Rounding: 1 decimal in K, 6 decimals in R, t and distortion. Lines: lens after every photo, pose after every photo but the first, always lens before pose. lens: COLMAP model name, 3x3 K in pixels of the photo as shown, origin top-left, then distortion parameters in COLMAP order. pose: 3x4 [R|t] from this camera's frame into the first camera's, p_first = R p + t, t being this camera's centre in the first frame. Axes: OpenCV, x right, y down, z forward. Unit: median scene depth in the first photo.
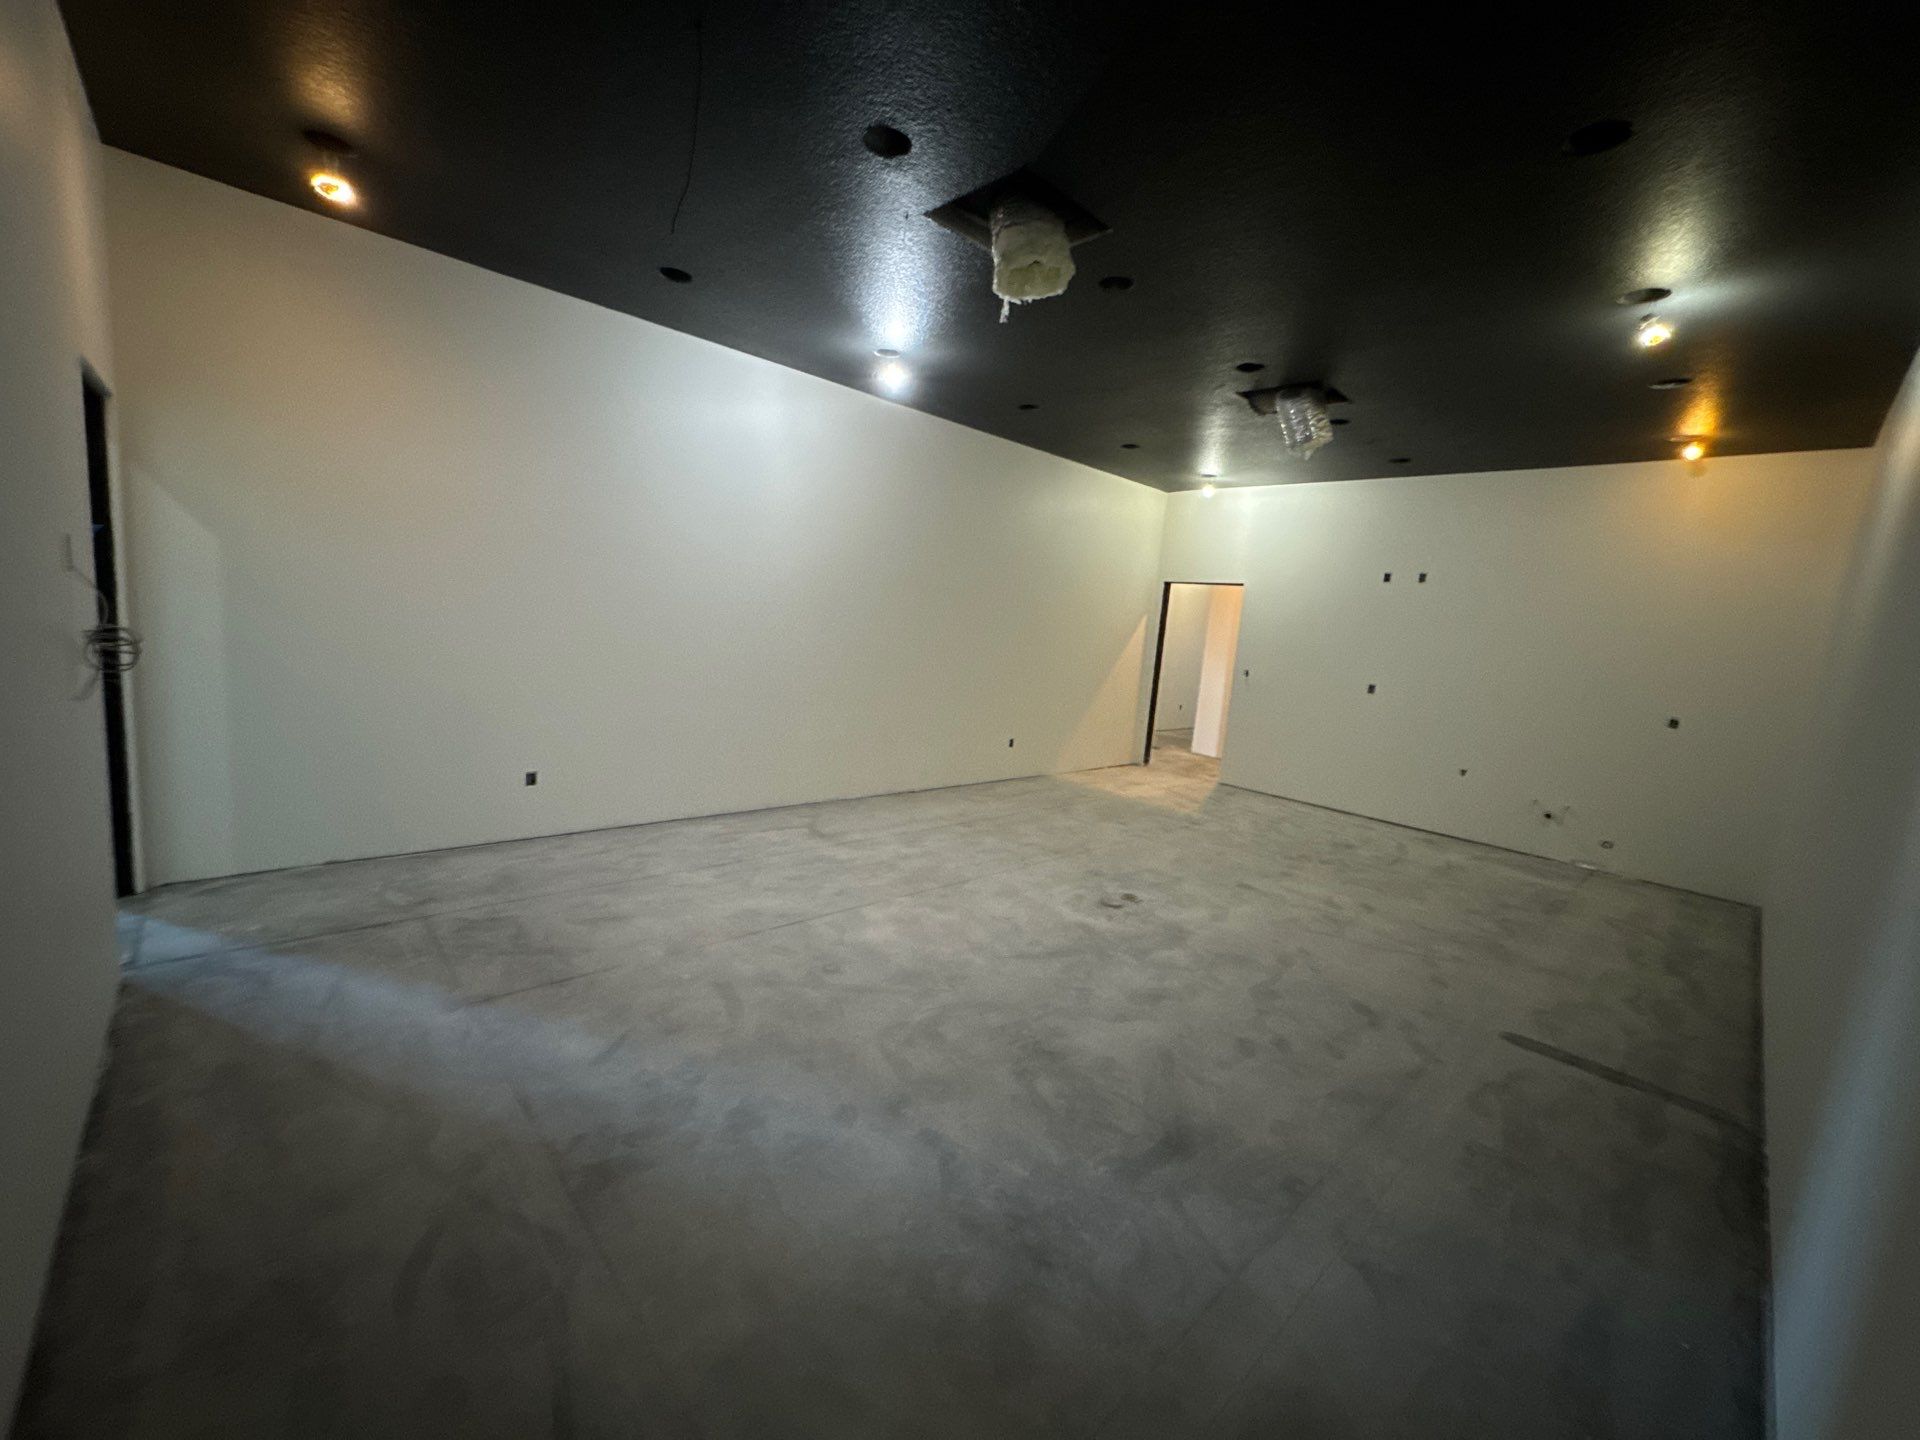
lens RADIAL K [[765.4, 0, 958.8], [0, 765.4, 719.5], [0, 0, 1]] dist [-0.002831, -0.000134]
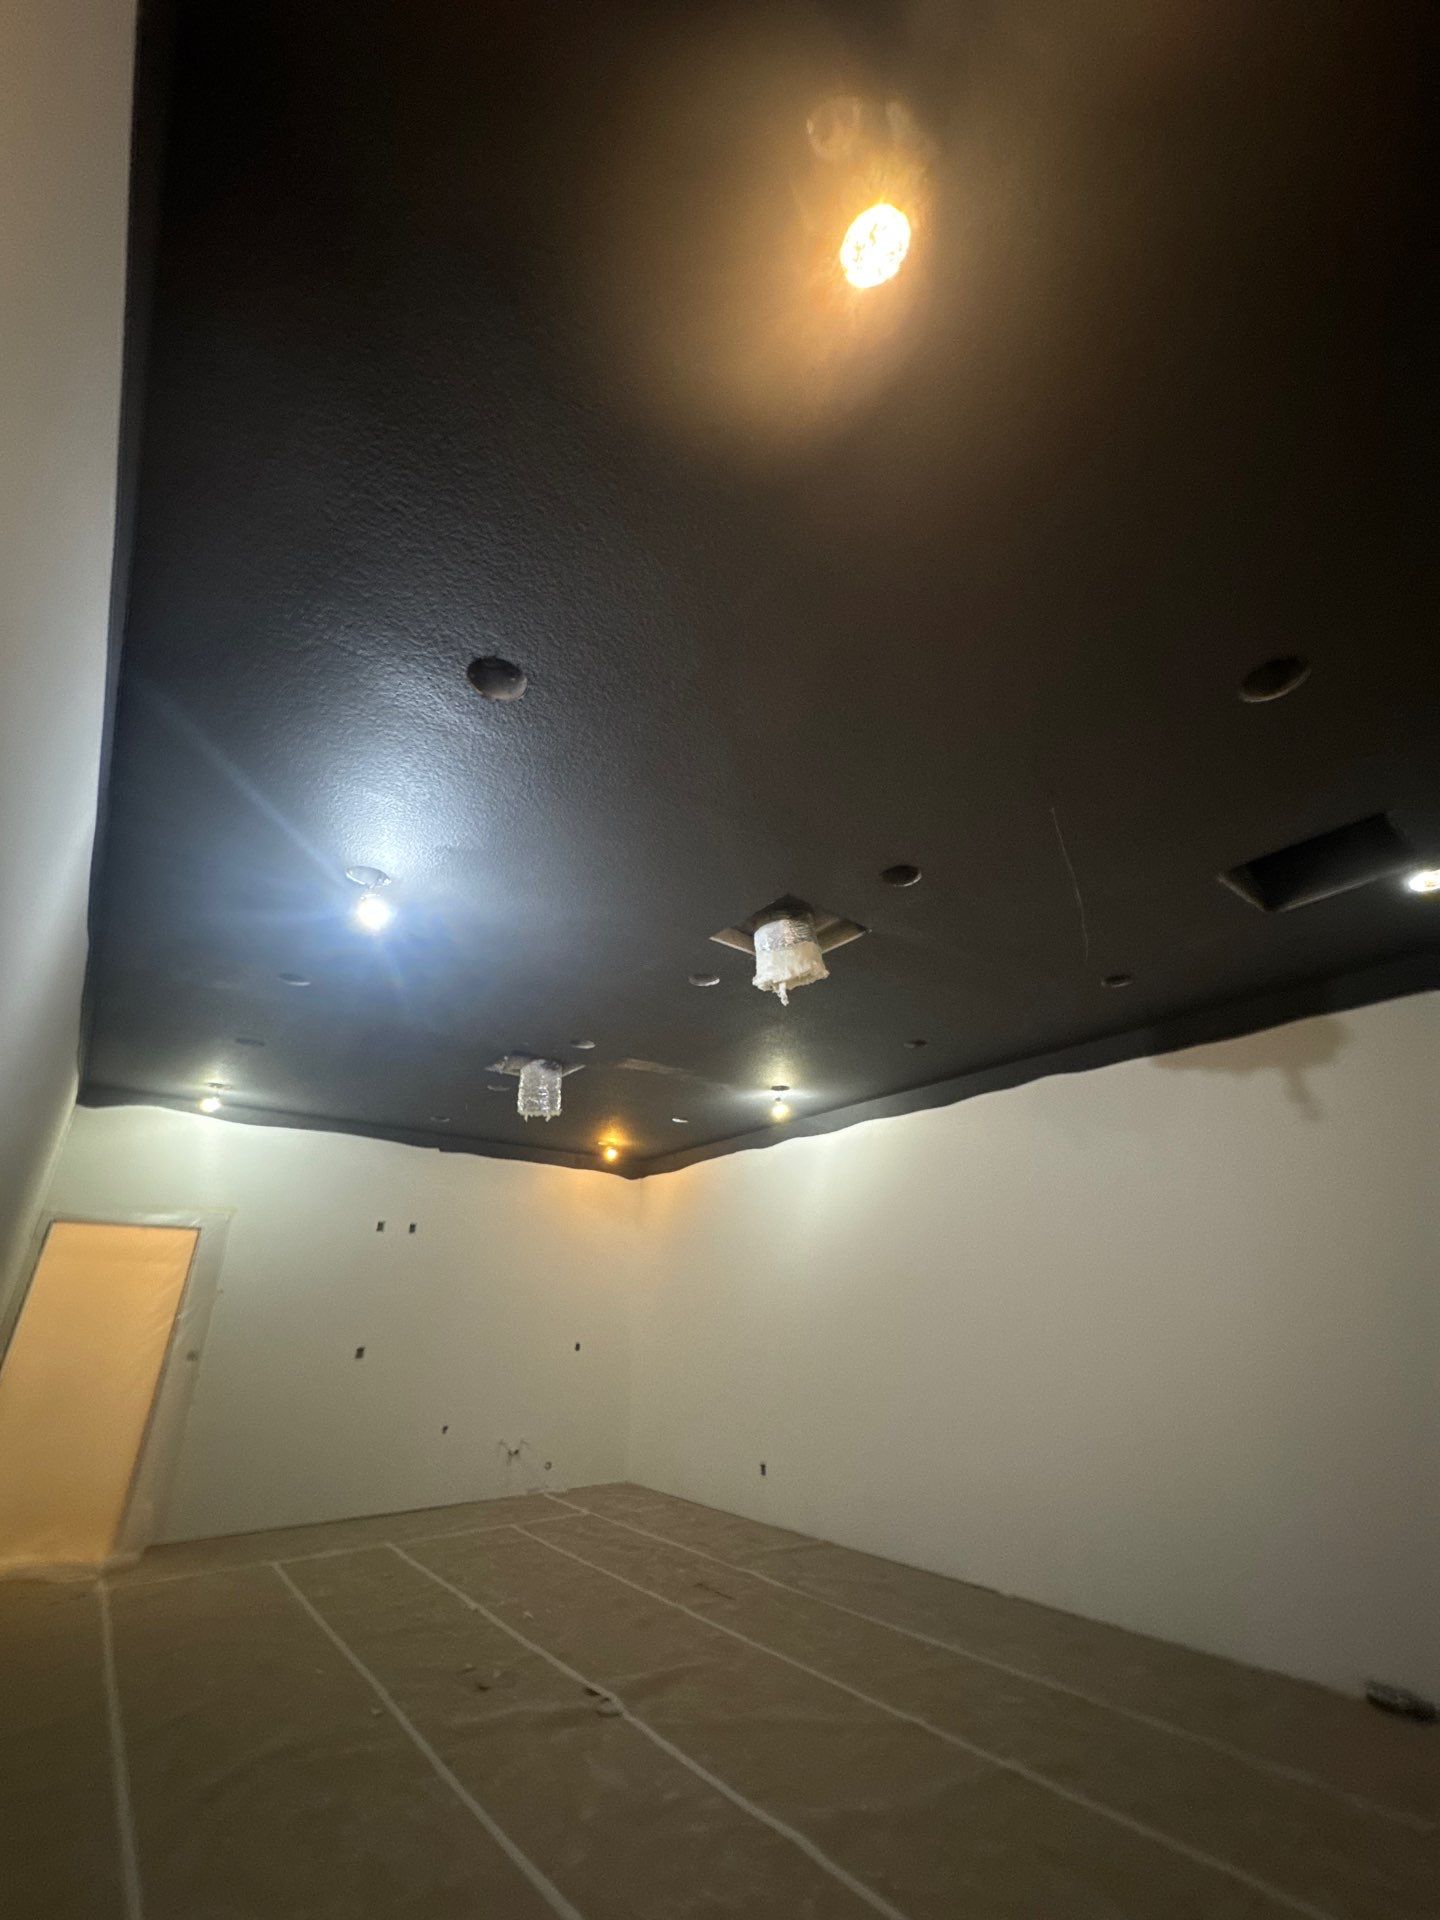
lens RADIAL K [[765.0, 0, 719.7], [0, 765.0, 952.0], [0, 0, 1]] dist [-0.011743, -0.000015]
pose [[0.092527, 0.351097, 0.931756, -0.468472], [0.142147, 0.921528, -0.361359, -0.098787], [-0.985512, 0.165881, 0.035359, 0.495556]]
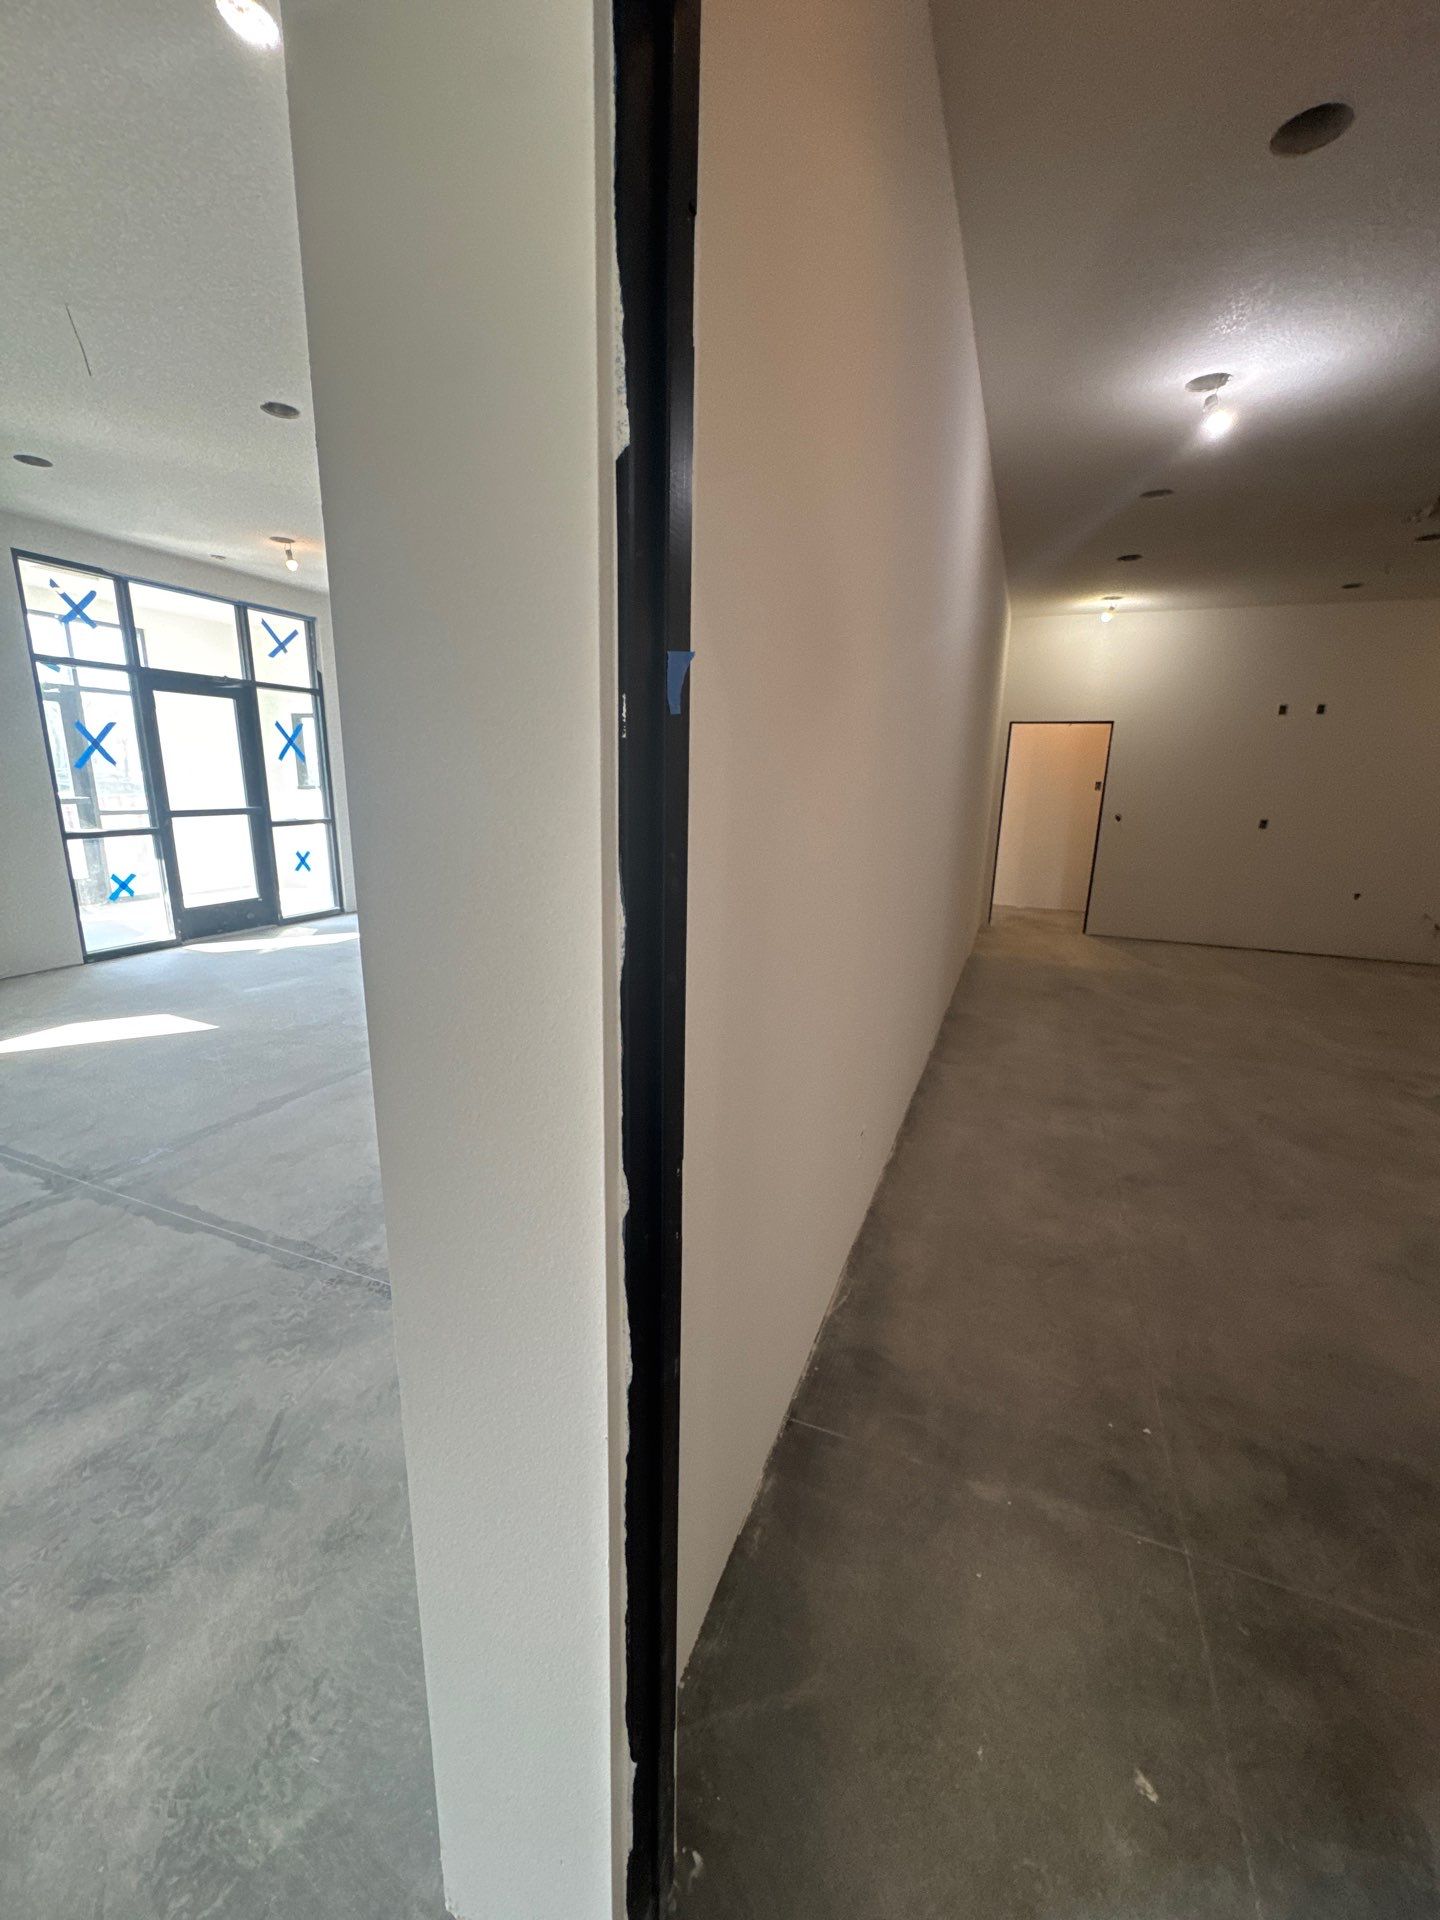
lens RADIAL K [[775.3, 0, 720.0], [0, 775.3, 960.0], [0, 0, 1]] dist [-0.000186, 0.000566]
pose [[0.900930, -0.161068, 0.402967, -0.586461], [0.110911, 0.983193, 0.145019, -0.097976], [-0.419552, -0.085959, 0.903652, 0.386513]]
